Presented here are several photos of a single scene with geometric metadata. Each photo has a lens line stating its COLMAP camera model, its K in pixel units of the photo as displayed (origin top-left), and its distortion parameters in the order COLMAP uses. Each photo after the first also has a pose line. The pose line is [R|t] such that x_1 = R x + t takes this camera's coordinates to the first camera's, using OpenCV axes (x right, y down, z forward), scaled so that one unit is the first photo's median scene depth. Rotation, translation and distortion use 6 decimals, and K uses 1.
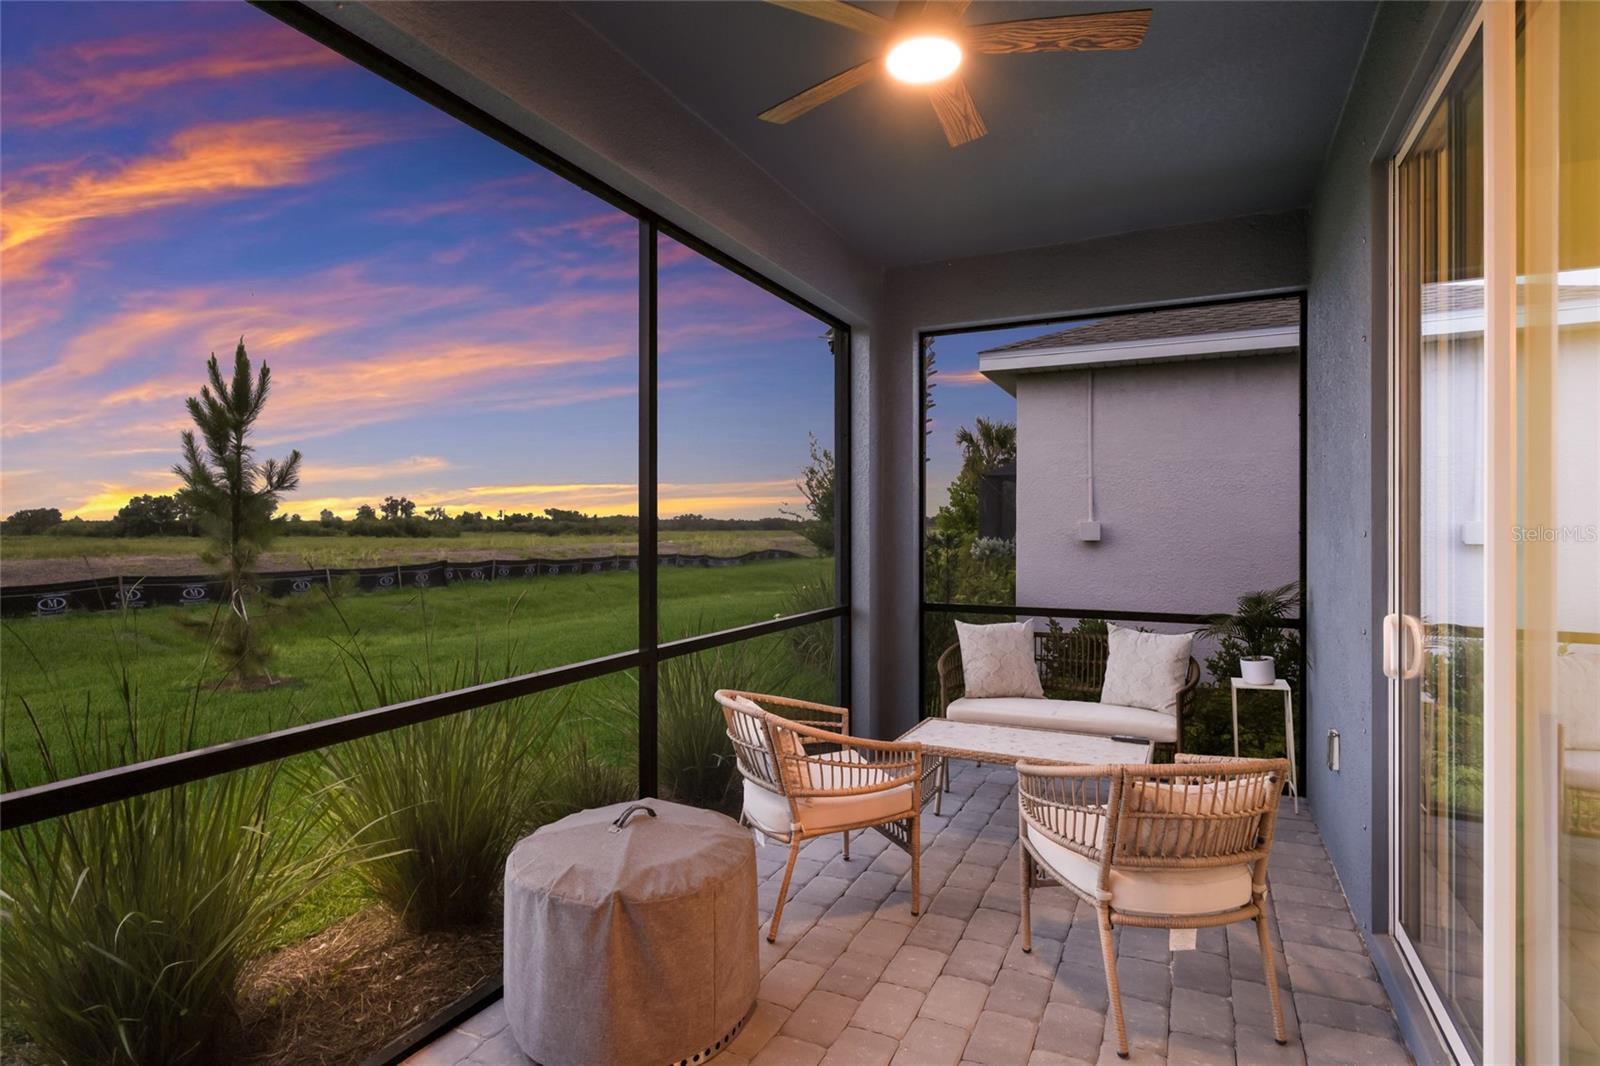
lens RADIAL K [[809.5, 0, 800.1], [0, 809.5, 526.9], [0, 0, 1]] dist [0.010668, -0.000057]
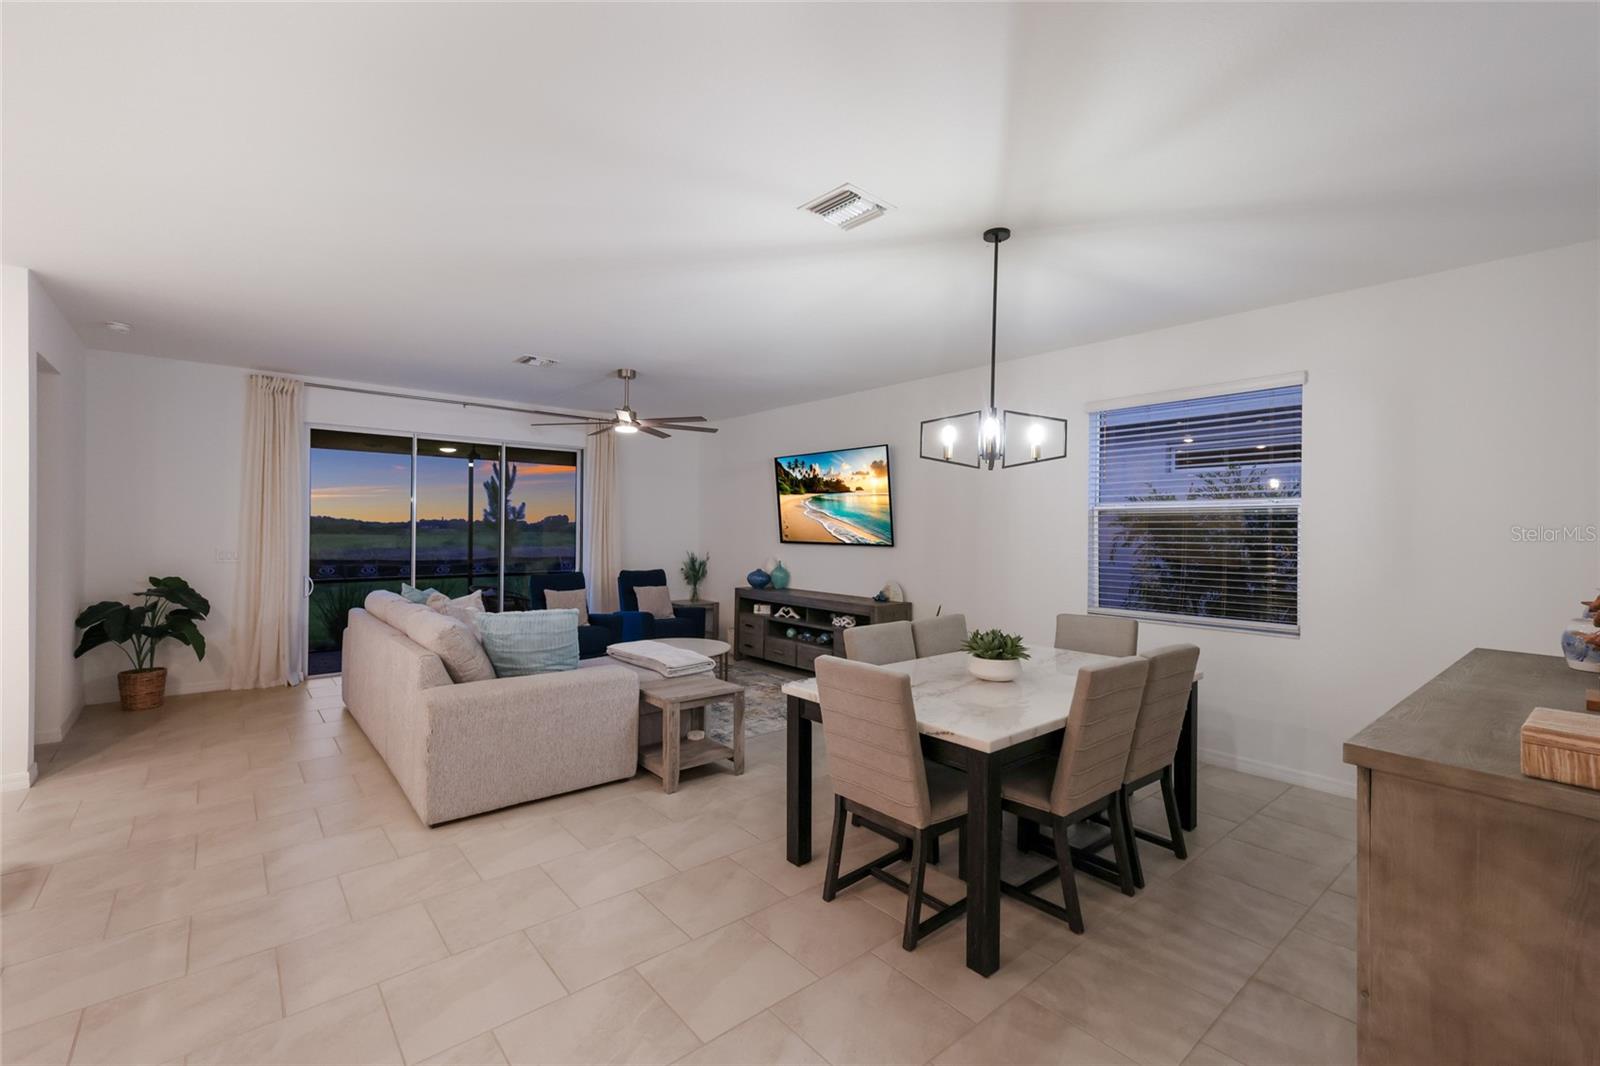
lens RADIAL K [[690.9, 0, 797.3], [0, 690.9, 527.1], [0, 0, 1]] dist [0.026670, 0.000271]
pose [[0.910748, 0.008192, -0.412882, 0.923931], [-0.009936, 0.999948, -0.002076, -0.026155], [0.412843, 0.005993, 0.910782, -0.478827]]
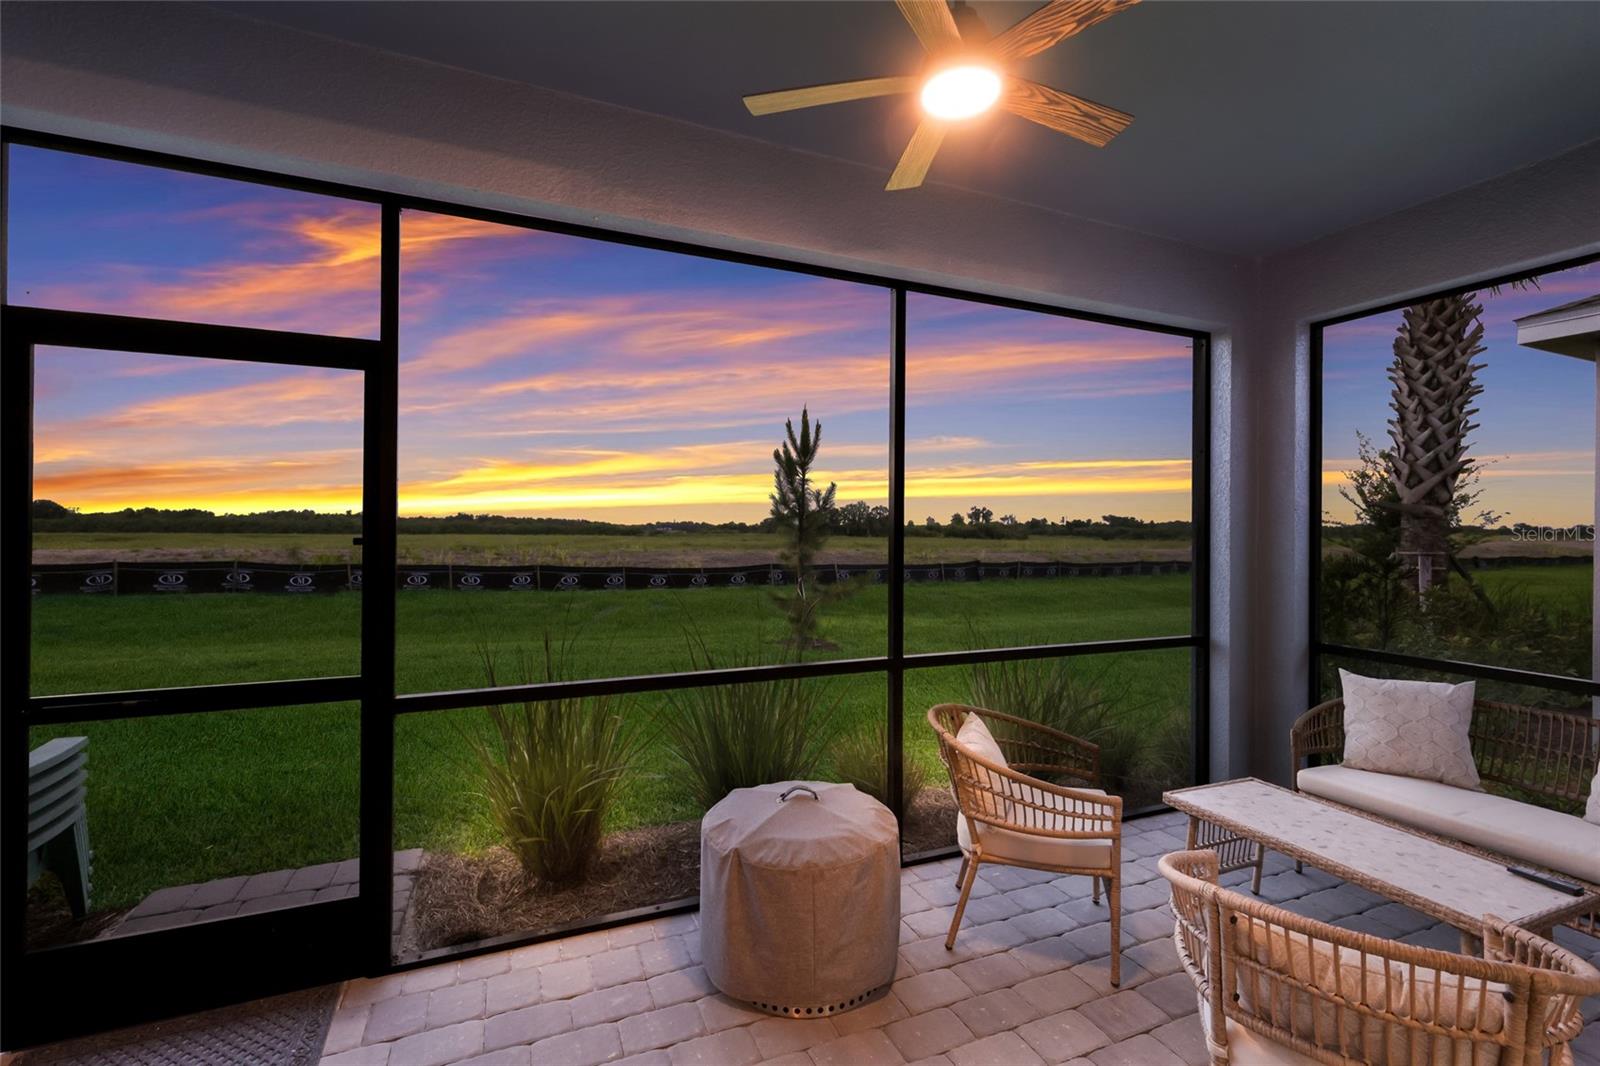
lens RADIAL K [[695.8, 0, 800.1], [0, 695.8, 528.7], [0, 0, 1]] dist [0.003378, 0.000068]
pose [[0.753287, 0.007440, -0.657650, 0.133262], [-0.009648, 0.999953, 0.000261, -0.011812], [0.657622, 0.006148, 0.753323, 0.058569]]
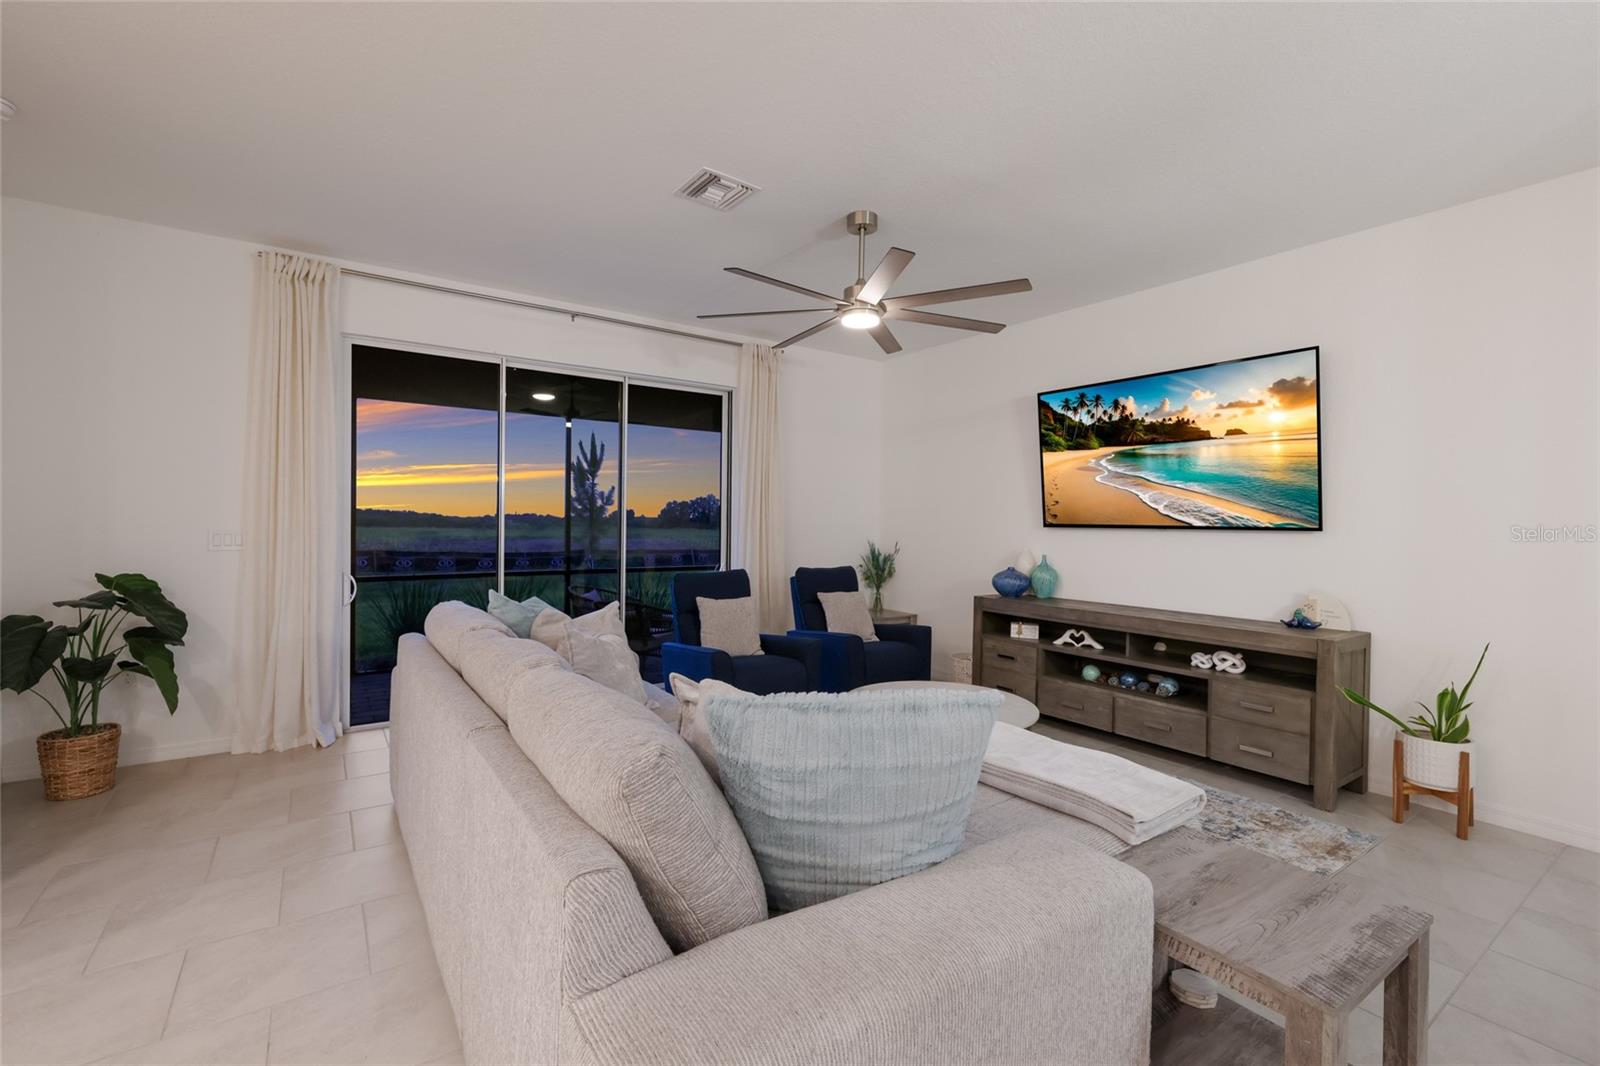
lens RADIAL K [[695.8, 0, 800.1], [0, 695.8, 528.7], [0, 0, 1]] dist [0.003378, 0.000068]
pose [[0.873173, 0.015079, -0.487178, 0.633003], [-0.012690, 0.999886, 0.008204, -0.008038], [0.487246, -0.000981, 0.873264, -0.272518]]
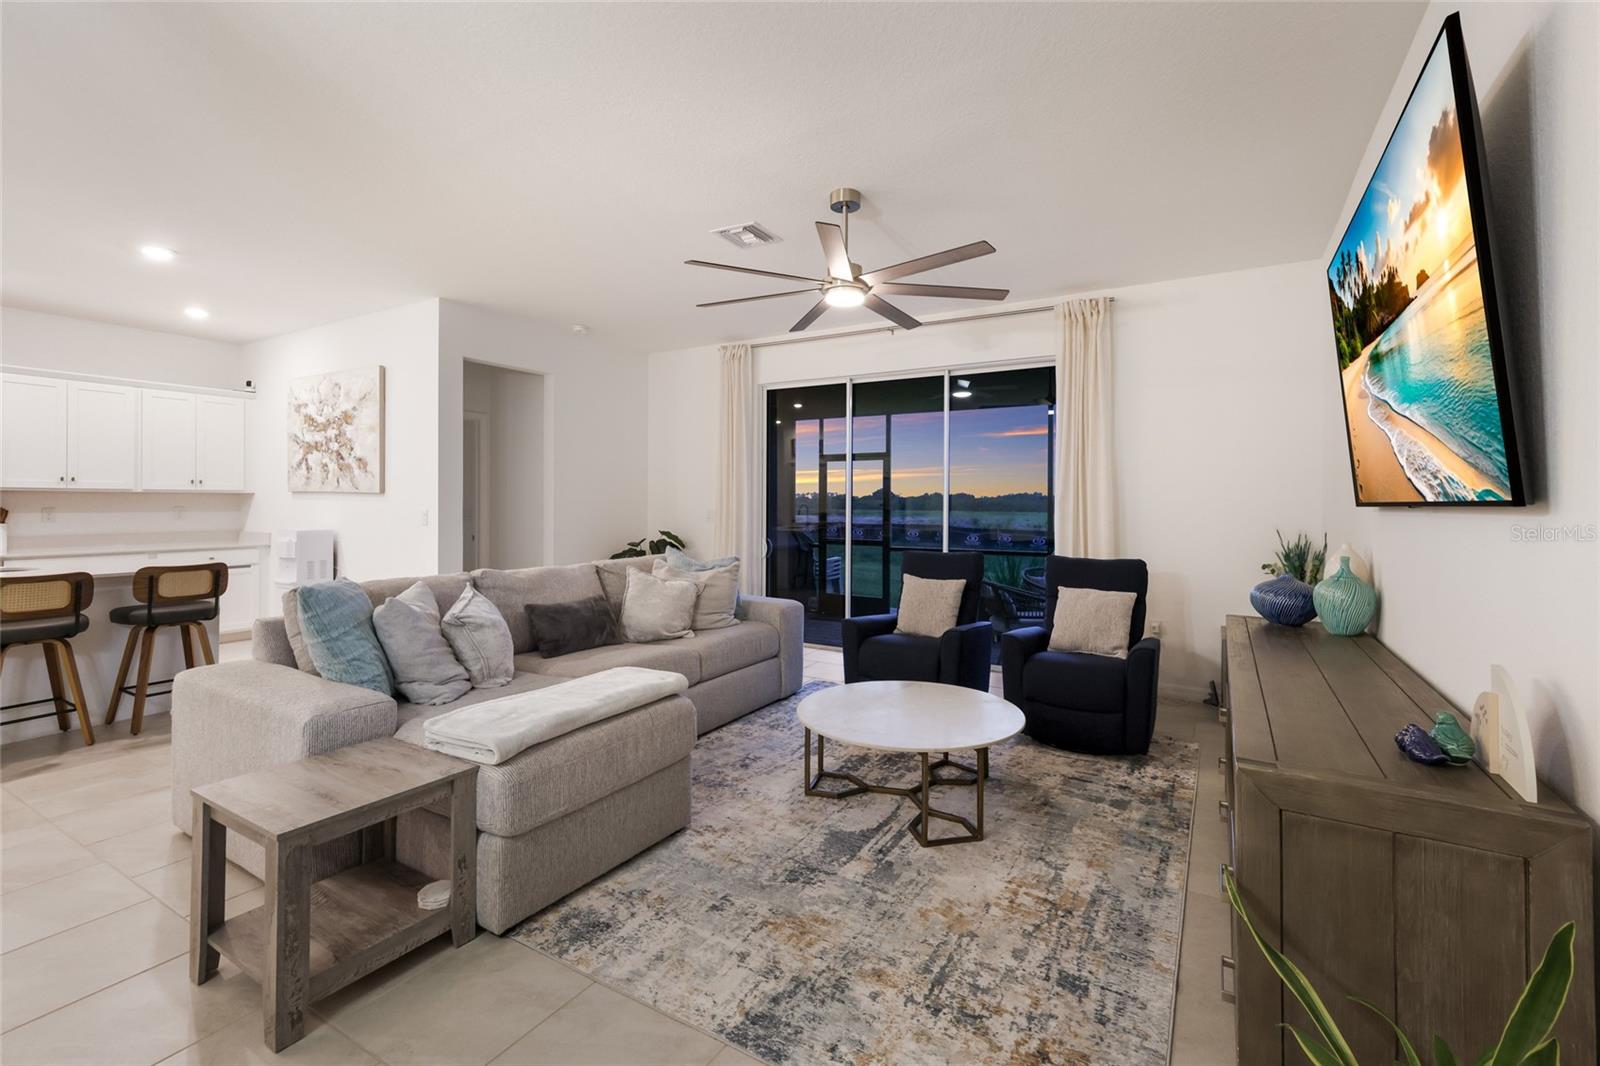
lens RADIAL K [[693.4, 0, 806.6], [0, 693.4, 504.1], [0, 0, 1]] dist [0.010662, 0.000081]
pose [[-0.081575, 0.001475, -0.996666, 0.871837], [-0.006462, 0.999977, 0.002008, -0.007539], [0.996646, 0.006605, -0.081564, 0.119589]]
